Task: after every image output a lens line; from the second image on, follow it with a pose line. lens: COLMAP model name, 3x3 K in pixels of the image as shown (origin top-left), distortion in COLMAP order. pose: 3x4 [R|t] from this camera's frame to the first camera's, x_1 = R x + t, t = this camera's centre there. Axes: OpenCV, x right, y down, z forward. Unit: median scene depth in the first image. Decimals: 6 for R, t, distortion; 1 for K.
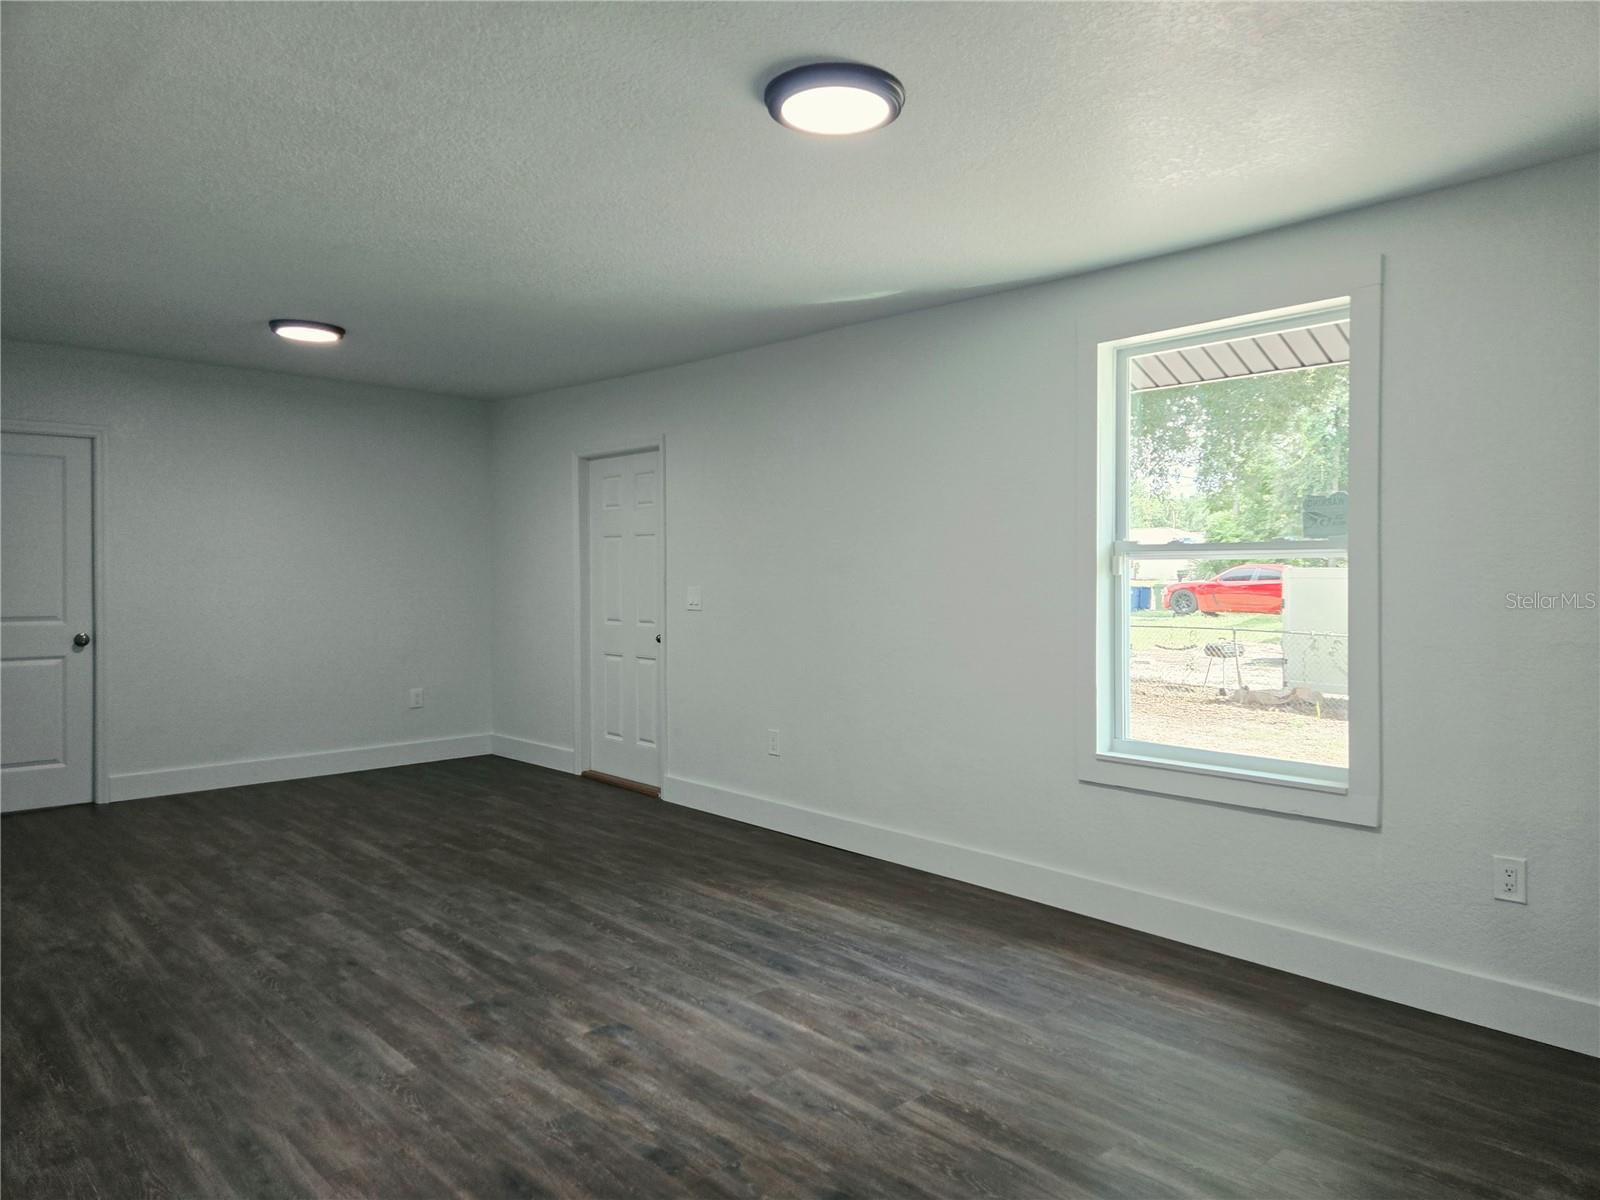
lens RADIAL K [[1071.7, 0, 811.7], [0, 1071.7, 595.9], [0, 0, 1]] dist [0.075681, -0.057966]
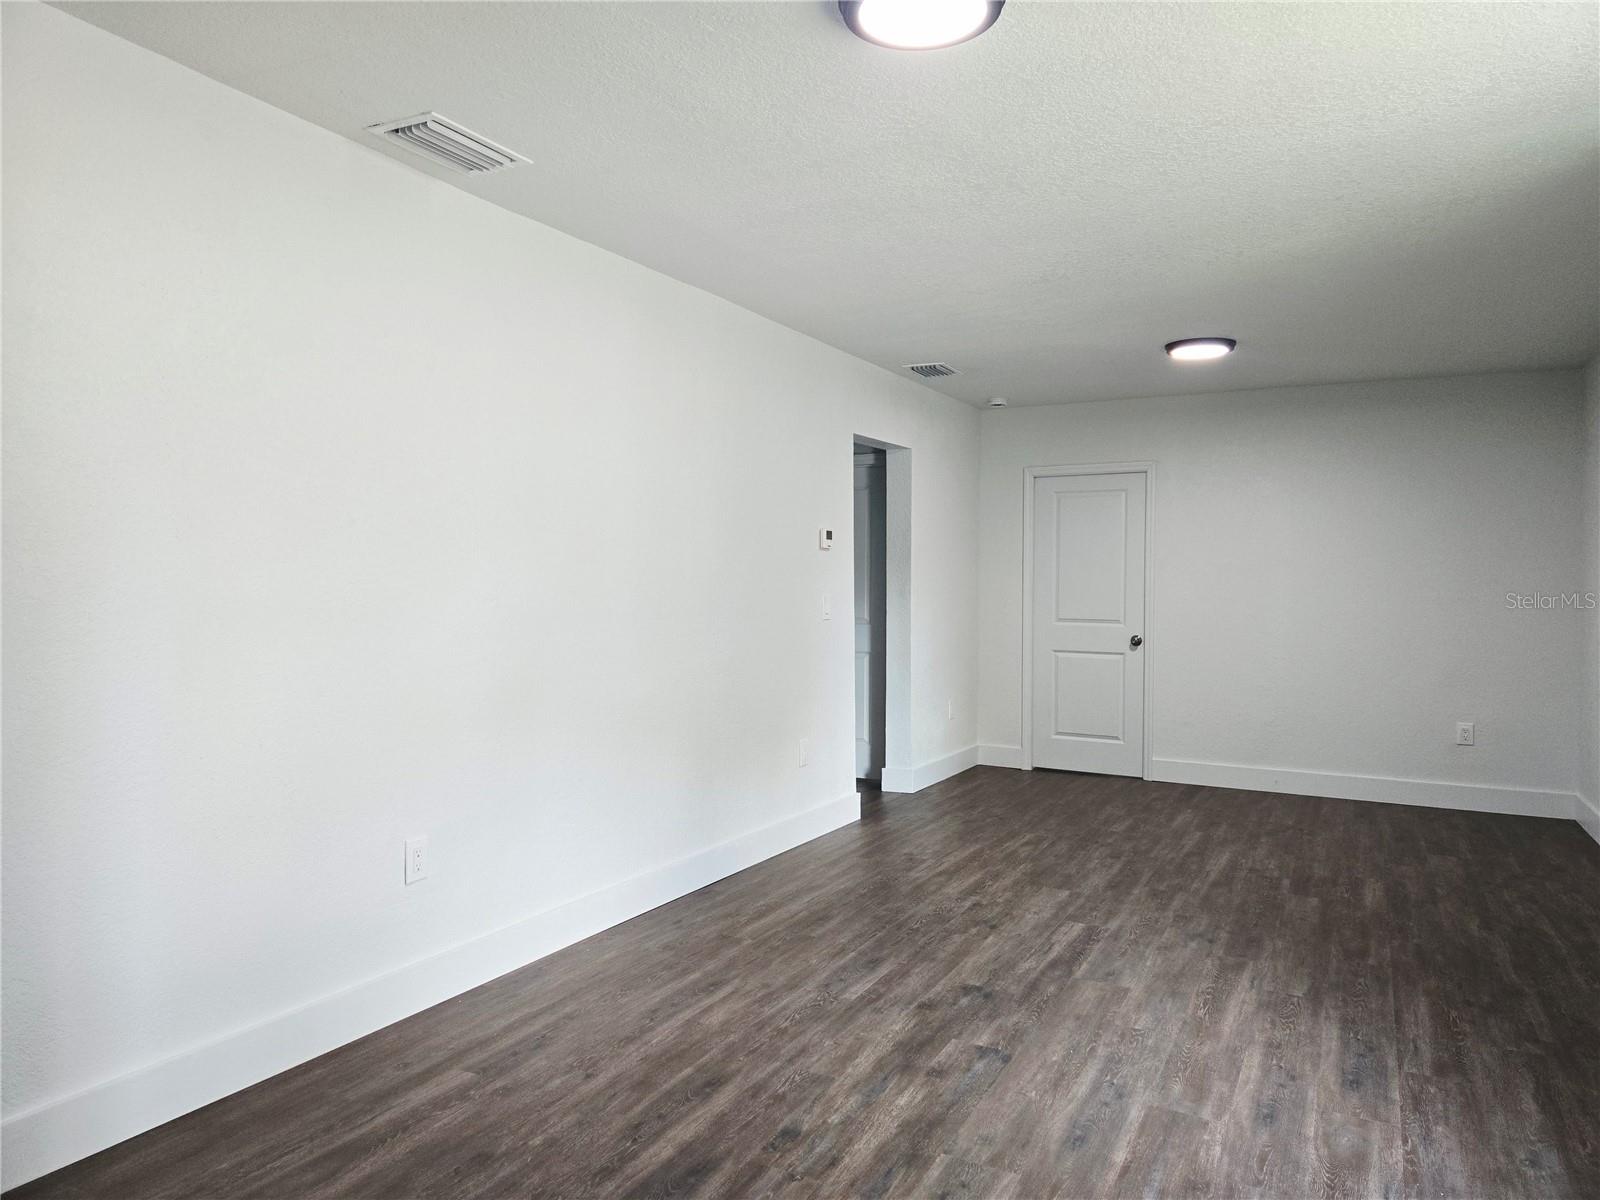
lens RADIAL K [[1071.7, 0, 811.7], [0, 1071.7, 595.9], [0, 0, 1]] dist [0.075681, -0.057966]
pose [[0.337588, 0.011157, -0.941228, 0.590418], [-0.032743, 0.999464, 0.000104, 0.005277], [0.940724, 0.030784, 0.337773, 0.473179]]
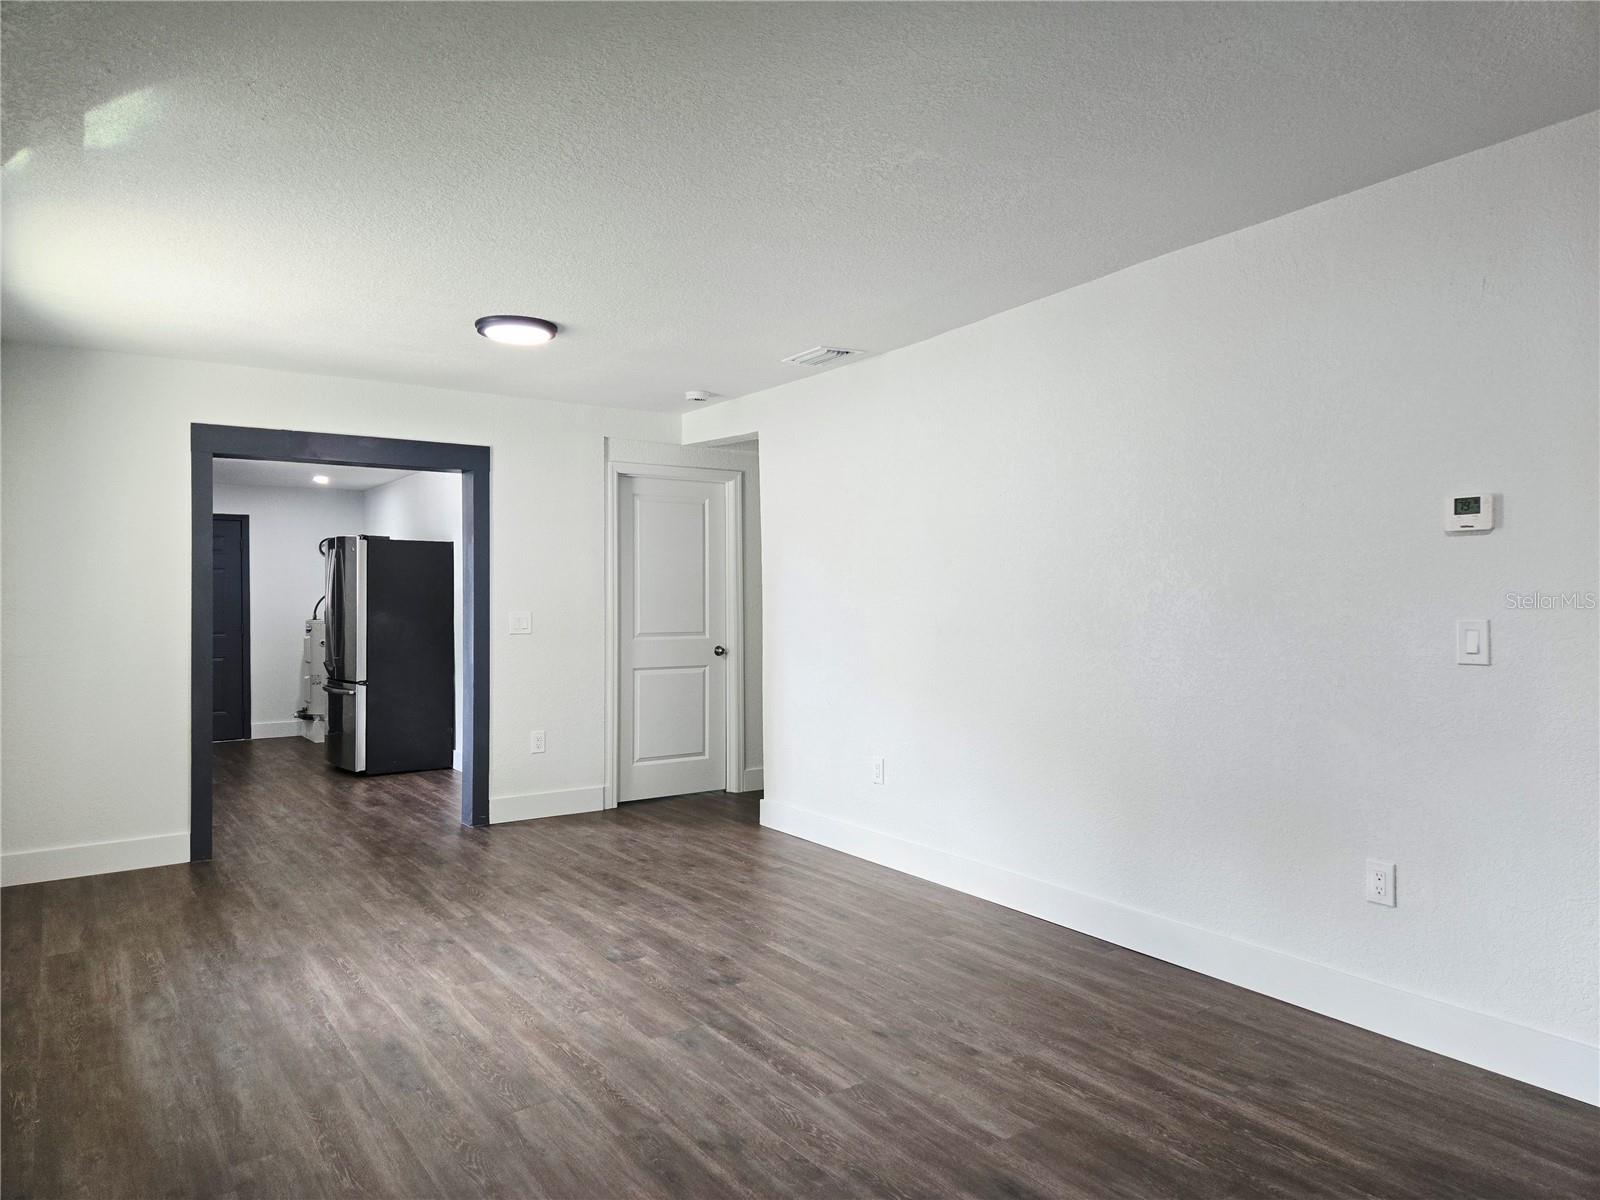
lens RADIAL K [[1071.7, 0, 811.7], [0, 1071.7, 595.9], [0, 0, 1]] dist [0.075681, -0.057966]
pose [[-0.989714, 0.004644, 0.142988, -0.528924], [0.007885, 0.999724, 0.022112, -0.039834], [-0.142845, 0.023013, -0.989477, 1.998979]]
